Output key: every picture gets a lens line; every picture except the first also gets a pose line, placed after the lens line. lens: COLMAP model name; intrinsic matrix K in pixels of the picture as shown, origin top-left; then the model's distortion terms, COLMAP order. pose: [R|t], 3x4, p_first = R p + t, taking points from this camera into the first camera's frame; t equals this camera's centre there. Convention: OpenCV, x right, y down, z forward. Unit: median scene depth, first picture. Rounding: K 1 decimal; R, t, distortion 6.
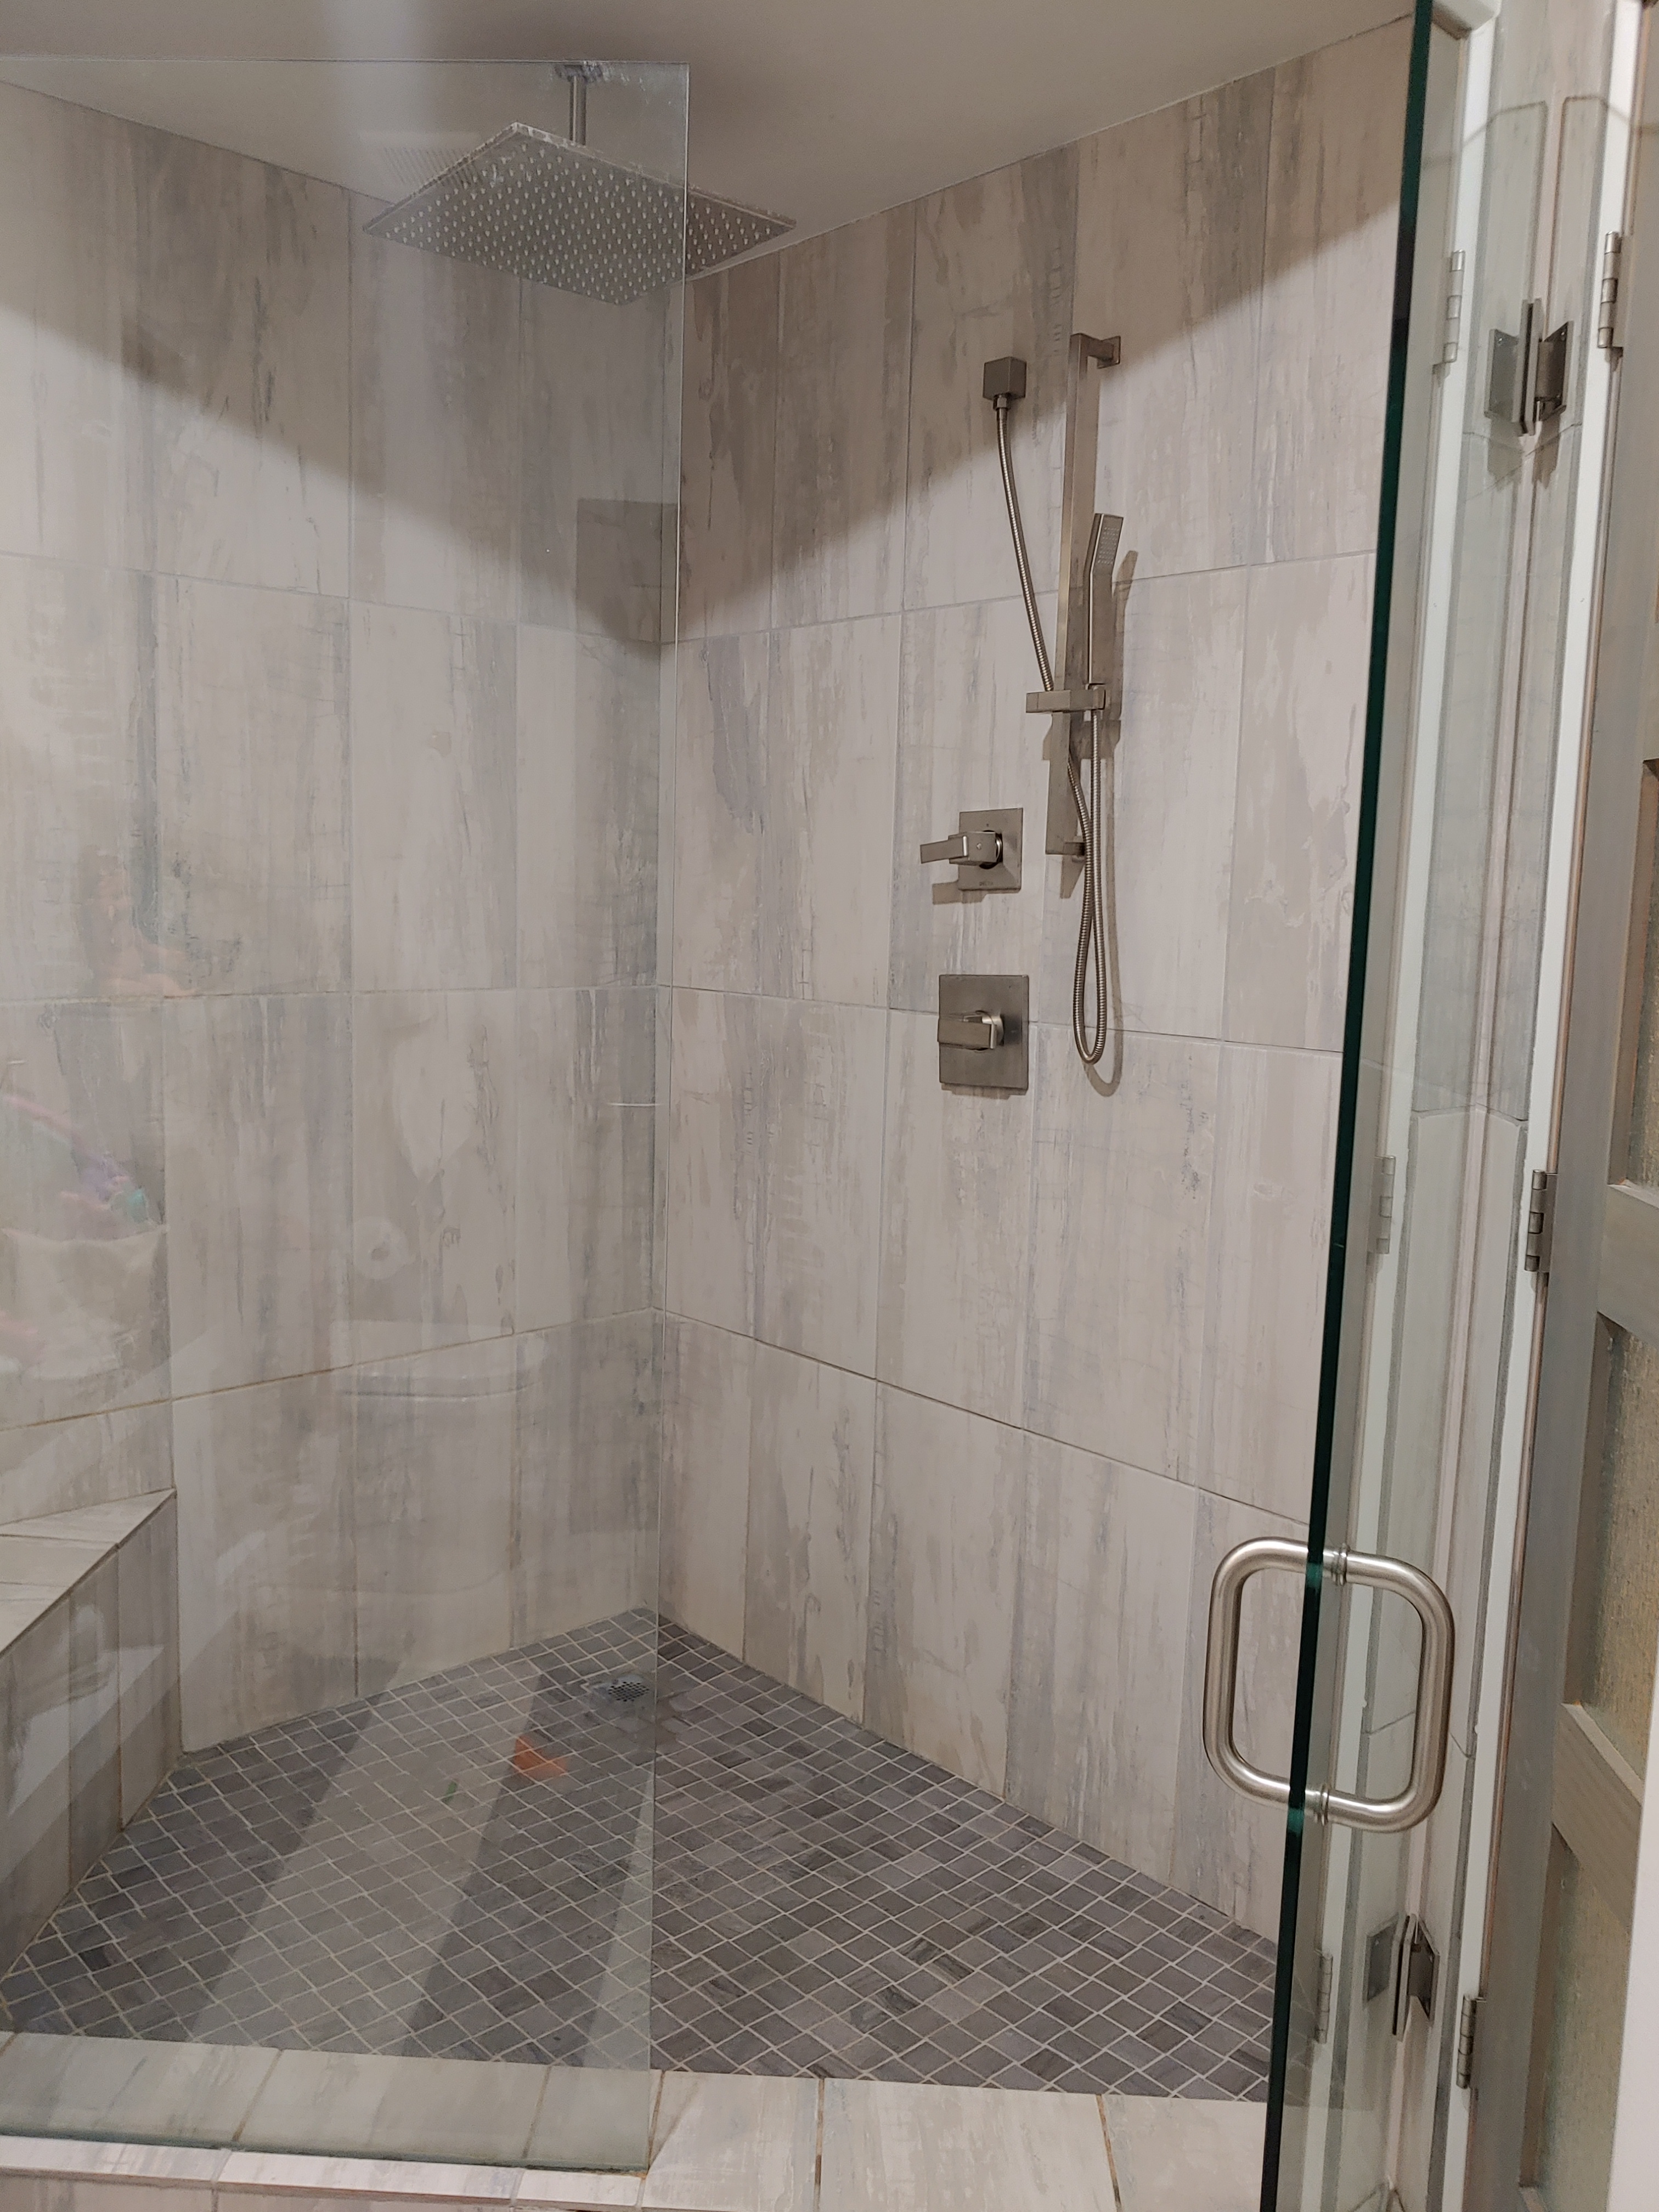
lens RADIAL K [[1717.4, 0, 794.9], [0, 1717.4, 1101.4], [0, 0, 1]] dist [-0.017036, 0.002766]
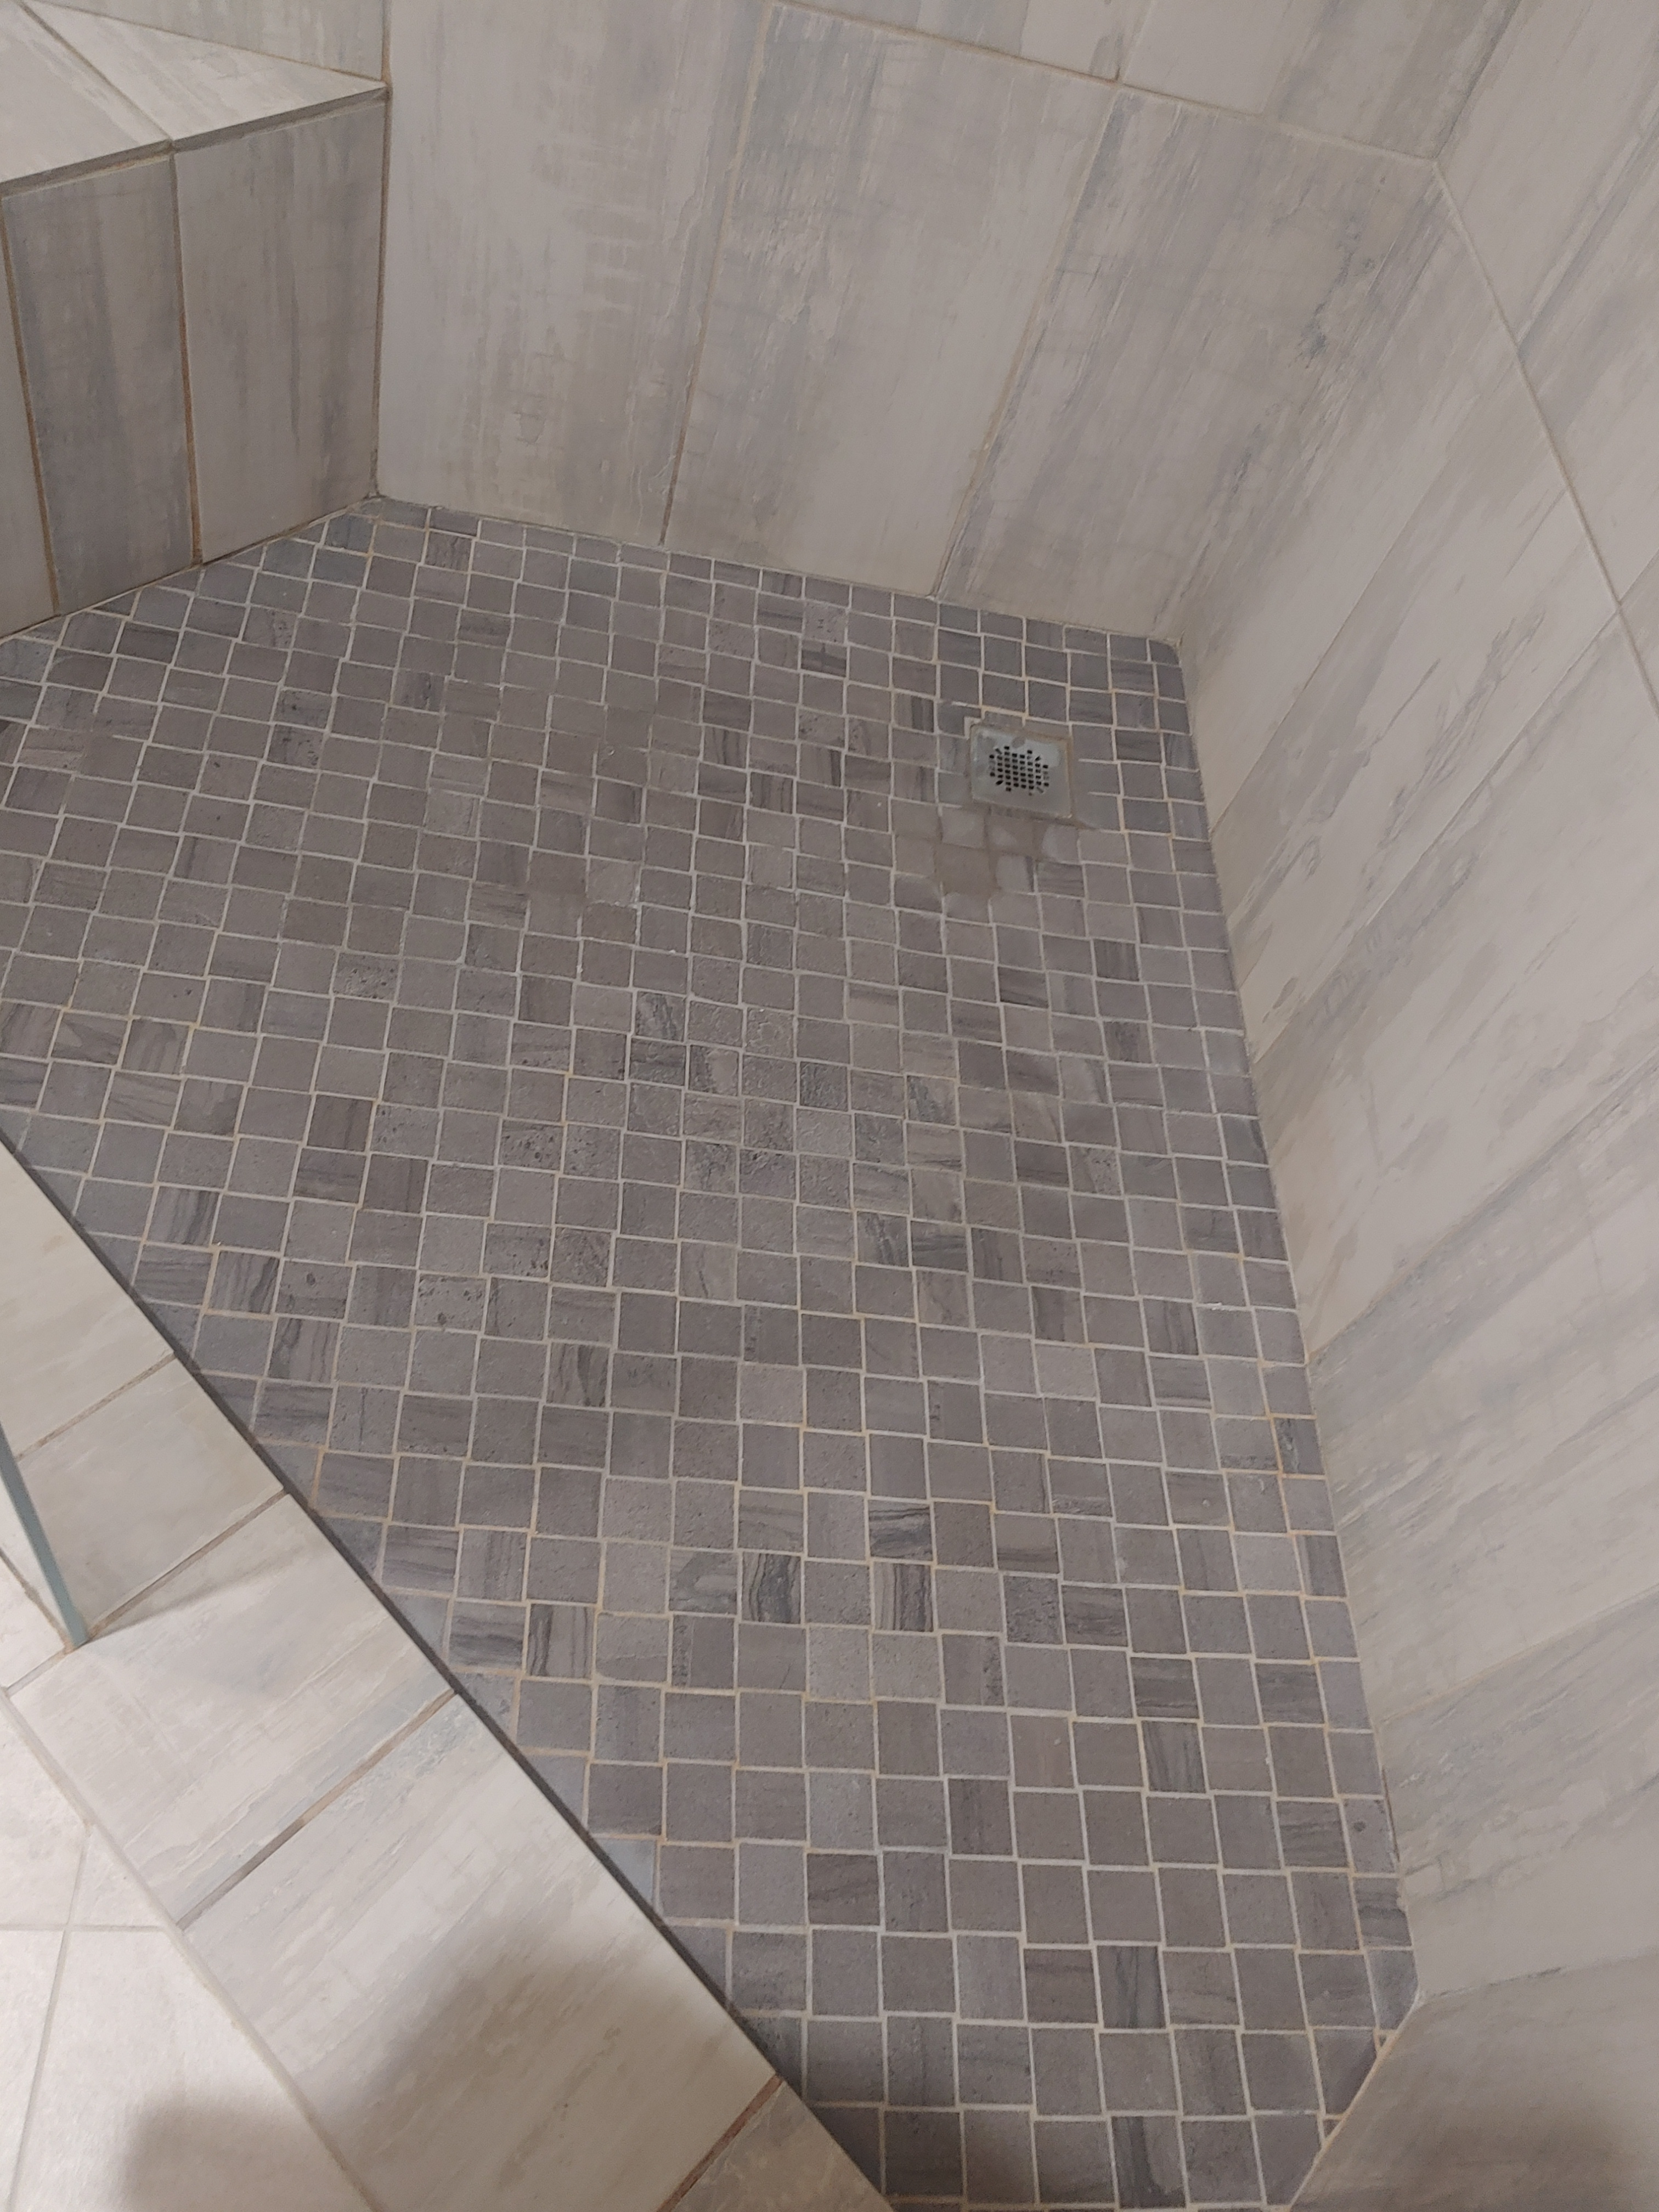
lens RADIAL K [[1717.4, 0, 825.9], [0, 1717.4, 1060.8], [0, 0, 1]] dist [-0.017036, 0.002766]
pose [[0.729375, 0.631599, -0.262859, 0.096837], [-0.290375, 0.633725, 0.716991, -0.014634], [0.619431, -0.446627, 0.645624, 0.611563]]
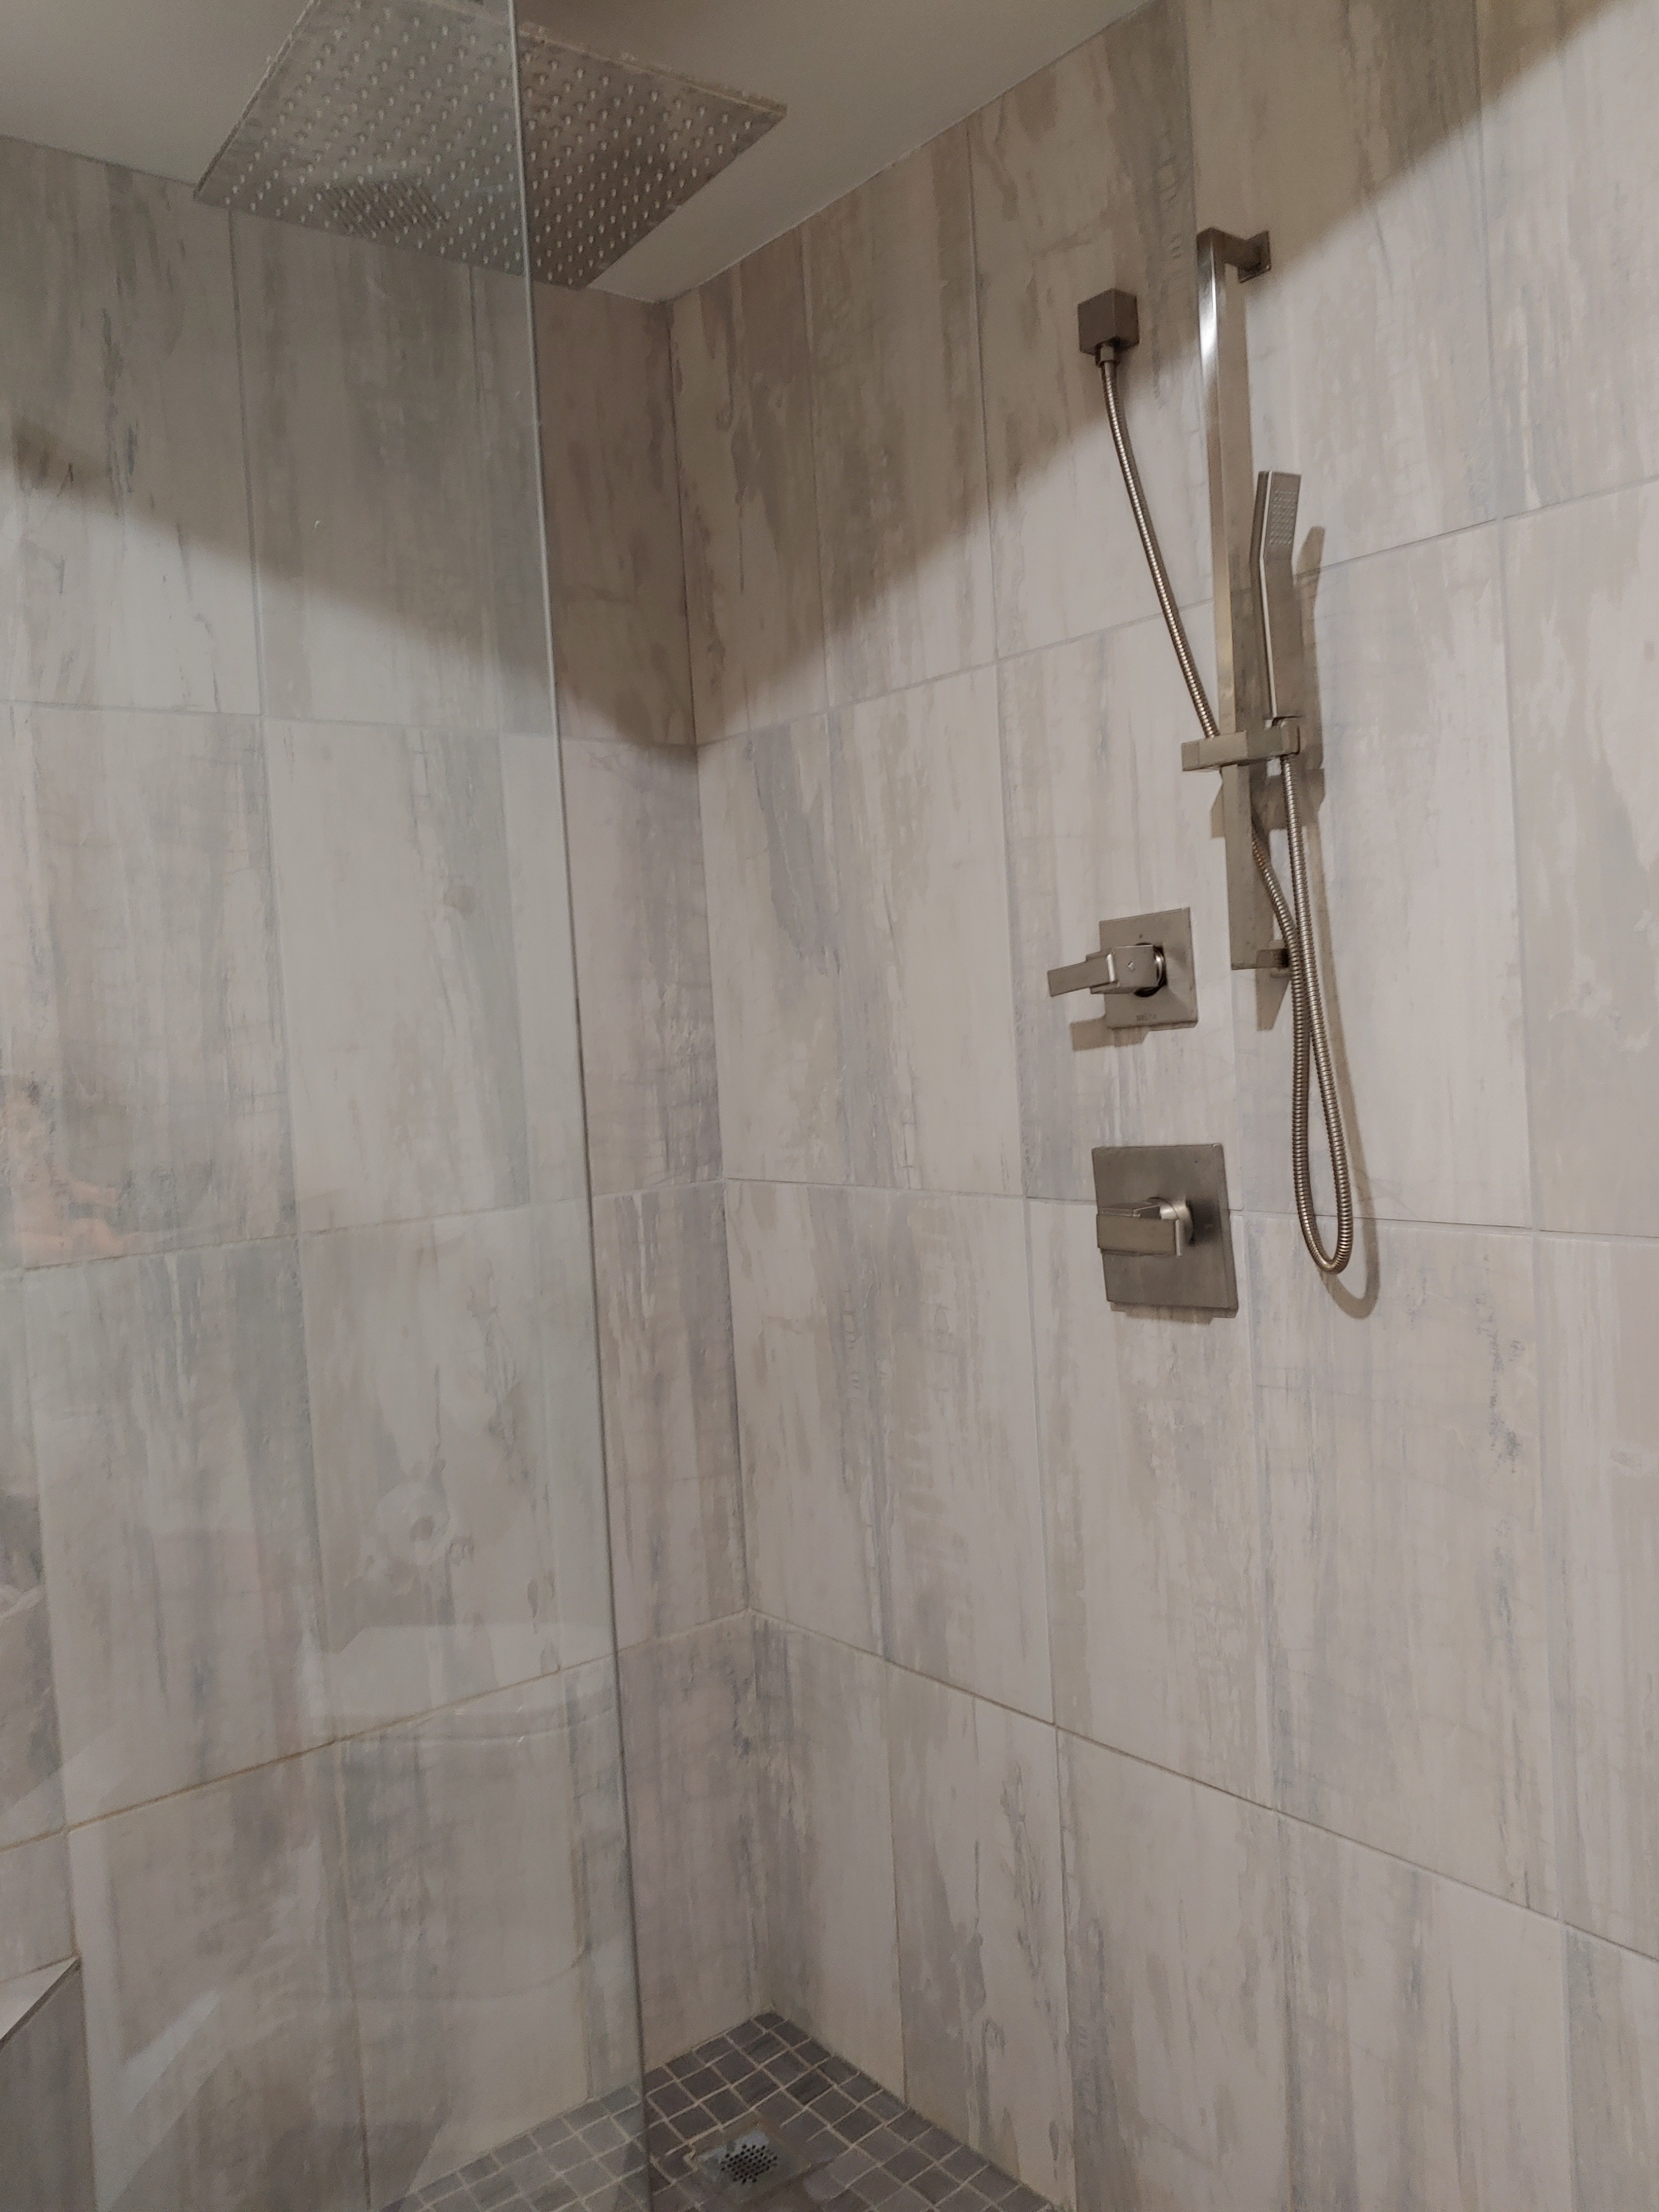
lens RADIAL K [[1717.4, 0, 850.4], [0, 1717.4, 1078.4], [0, 0, 1]] dist [-0.017036, 0.002766]
pose [[0.995025, -0.082277, -0.056172, 0.028166], [0.076732, 0.992554, -0.094601, -0.045919], [0.063537, 0.089820, 0.993929, 0.296765]]
